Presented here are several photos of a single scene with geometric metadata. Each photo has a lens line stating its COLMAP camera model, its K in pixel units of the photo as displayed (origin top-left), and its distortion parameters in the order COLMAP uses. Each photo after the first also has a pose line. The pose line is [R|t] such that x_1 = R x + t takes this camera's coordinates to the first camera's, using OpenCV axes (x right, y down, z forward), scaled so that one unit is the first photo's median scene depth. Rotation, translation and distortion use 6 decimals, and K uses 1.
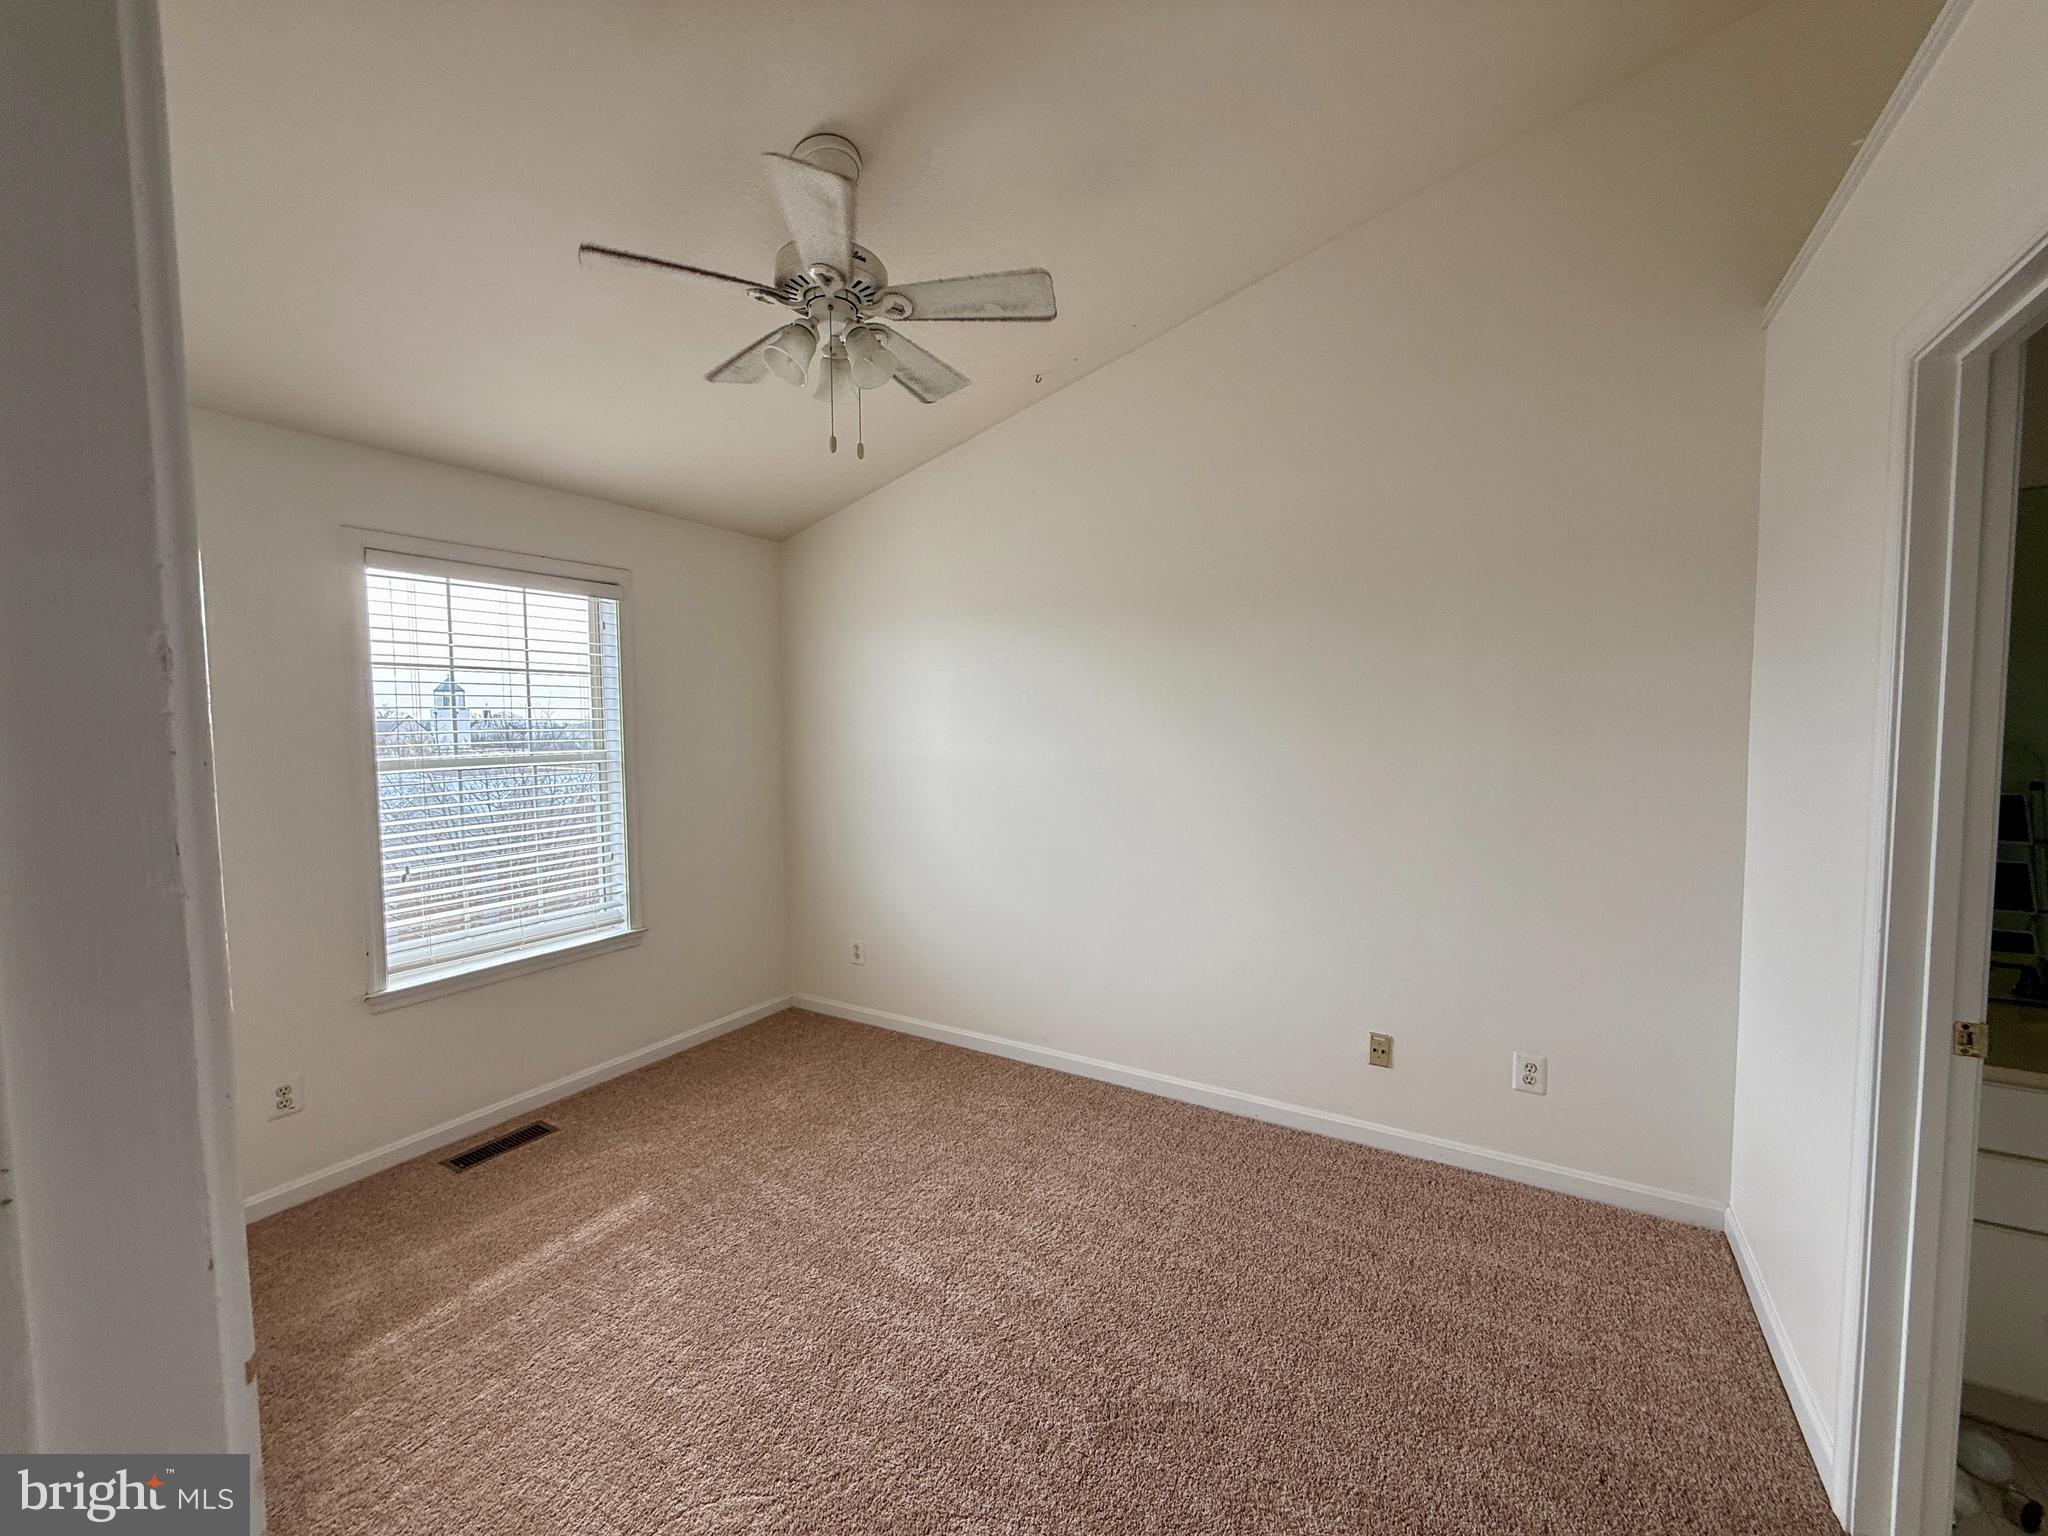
lens RADIAL K [[811.6, 0, 1027.1], [0, 811.6, 768.5], [0, 0, 1]] dist [-0.000961, 0.000071]
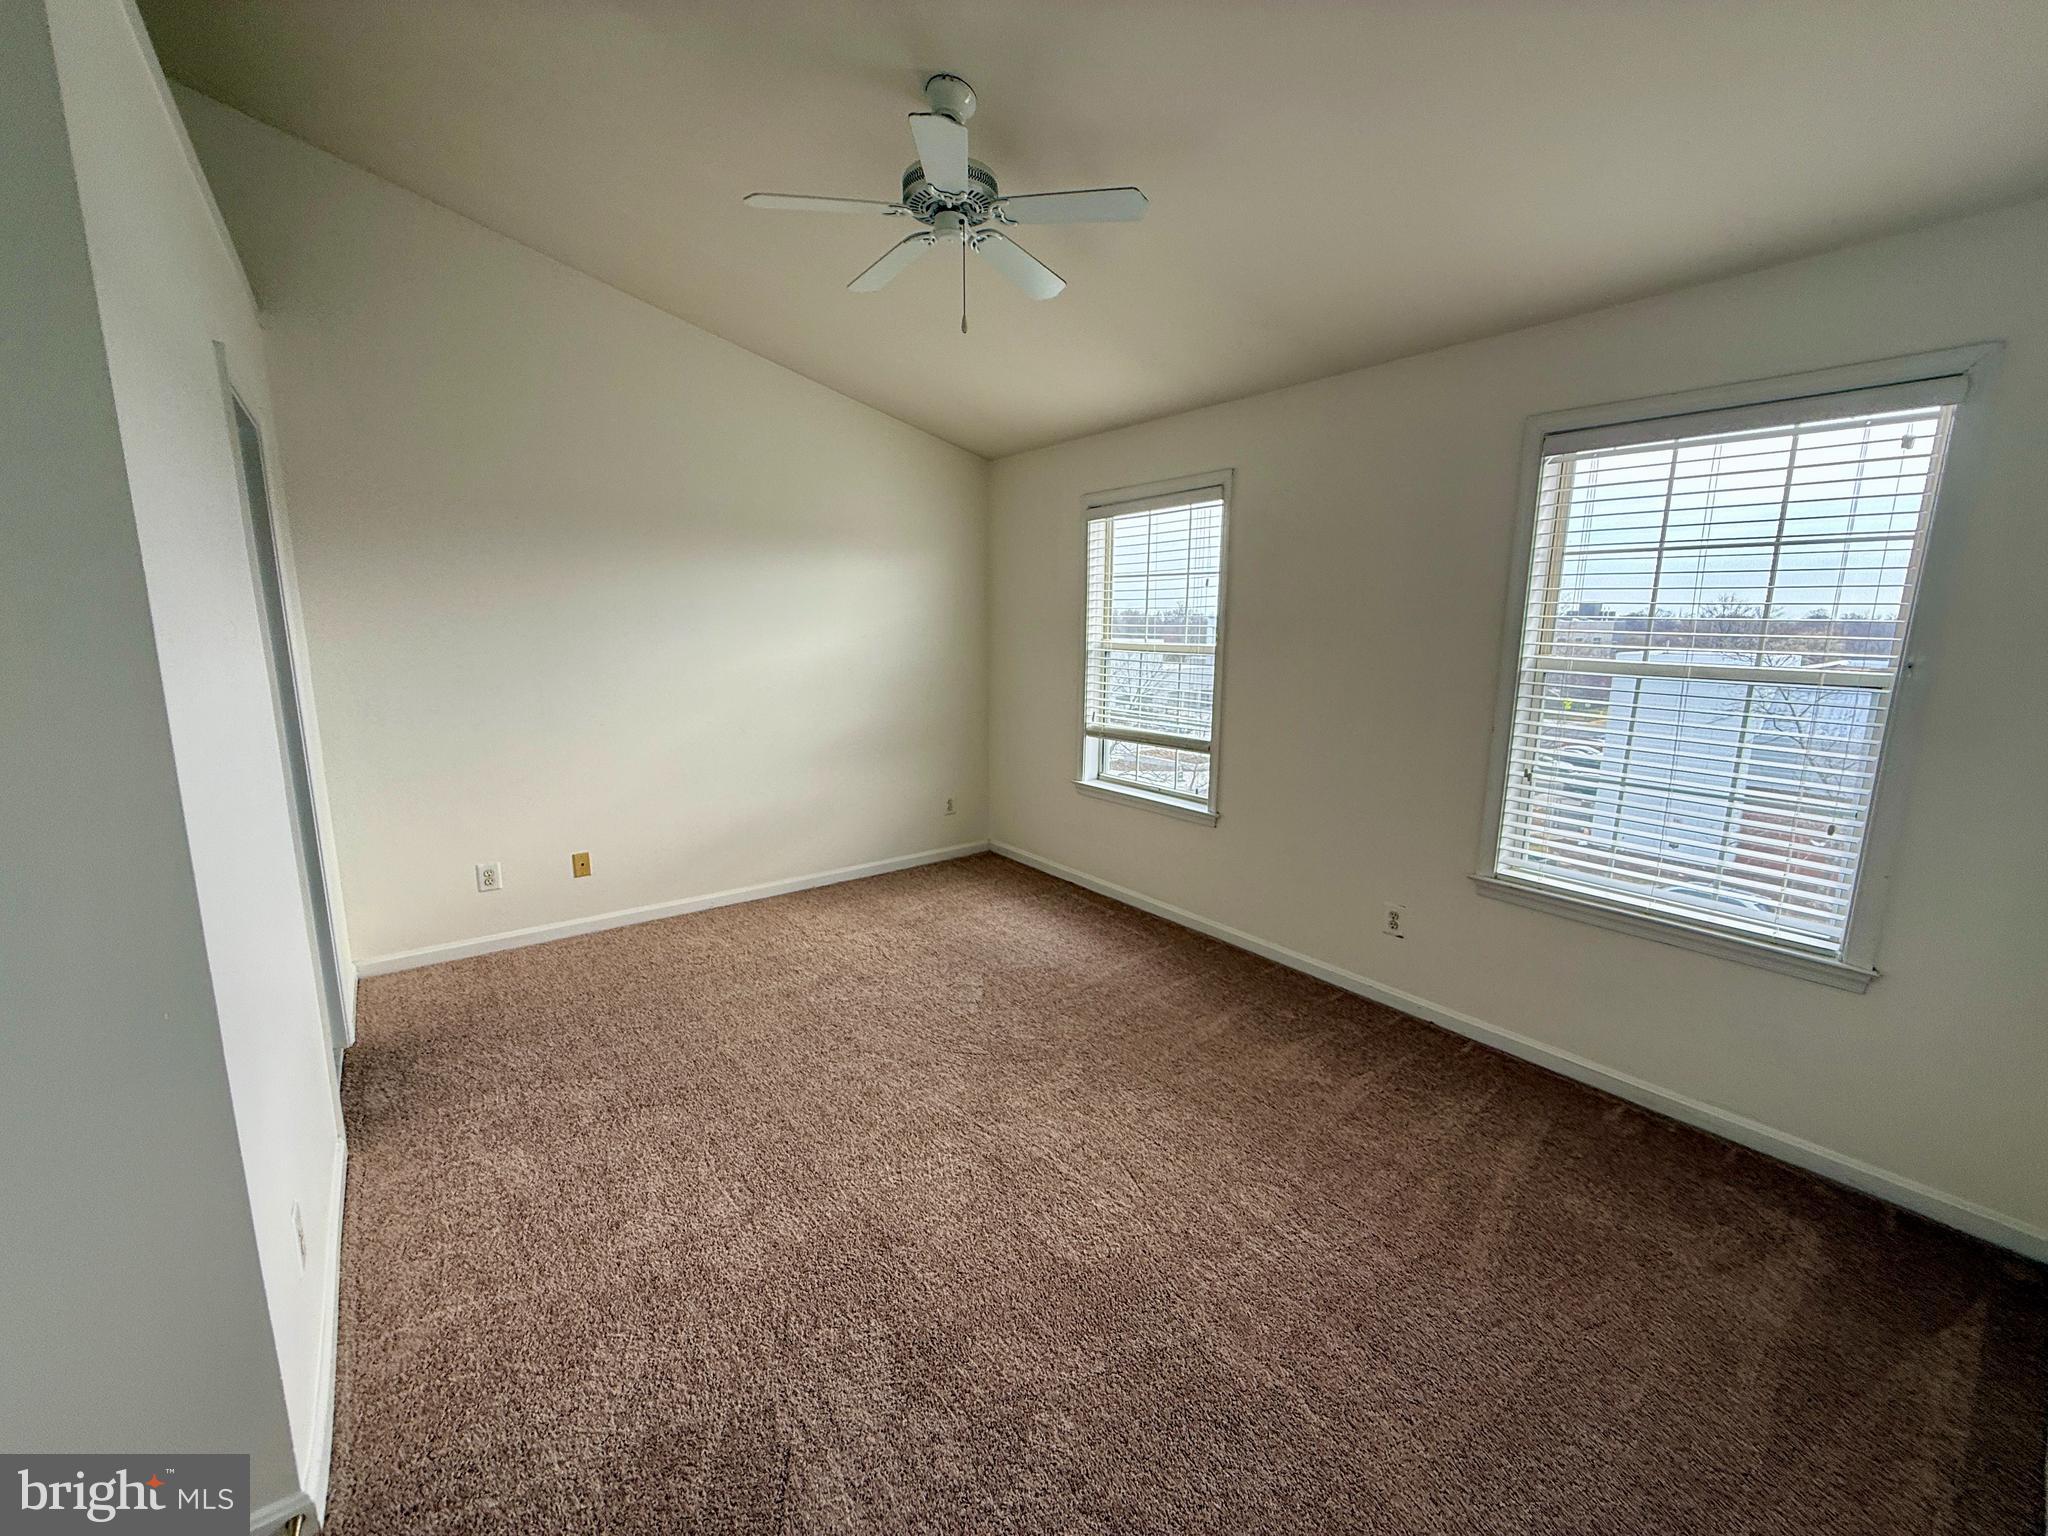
lens RADIAL K [[826.2, 0, 1024.0], [0, 826.2, 768.0], [0, 0, 1]] dist [0.020402, 0.000097]
pose [[-0.362854, 0.178890, -0.914514, 0.425610], [-0.057242, 0.975268, 0.213486, -0.058861], [0.930086, 0.129813, -0.343640, 0.795155]]
